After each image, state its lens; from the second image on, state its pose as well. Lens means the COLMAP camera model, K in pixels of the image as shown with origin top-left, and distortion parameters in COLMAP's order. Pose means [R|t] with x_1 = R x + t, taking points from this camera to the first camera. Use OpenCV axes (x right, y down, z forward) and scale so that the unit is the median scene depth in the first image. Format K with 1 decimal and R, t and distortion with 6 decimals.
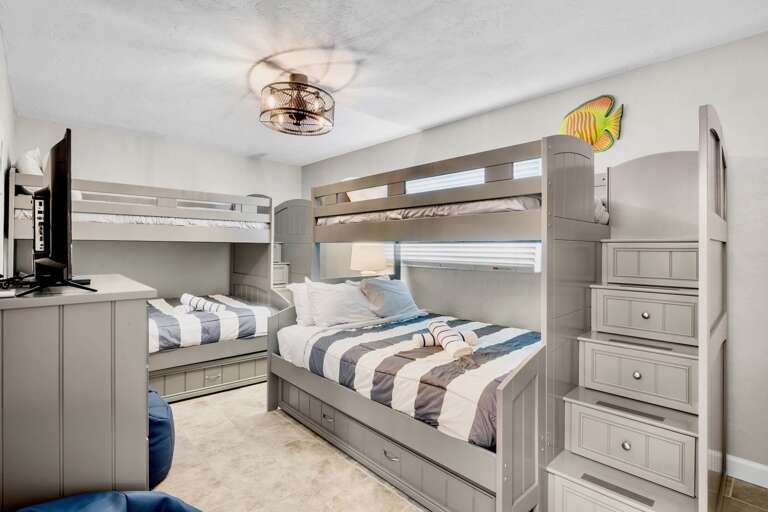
lens RADIAL K [[376.7, 0, 383.0], [0, 376.7, 247.1], [0, 0, 1]] dist [-0.001176, -0.000167]
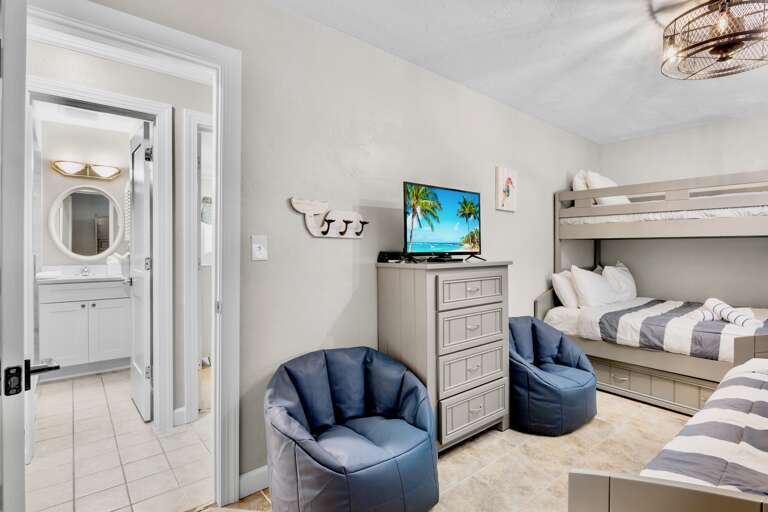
lens RADIAL K [[384.2, 0, 384.0], [0, 384.2, 256.0], [0, 0, 1]] dist [-0.000549, -0.000275]
pose [[-0.048730, 0.012373, -0.998735, 0.441098], [0.002970, 0.999921, 0.012242, 0.019102], [0.998808, -0.002369, -0.048762, 0.358953]]
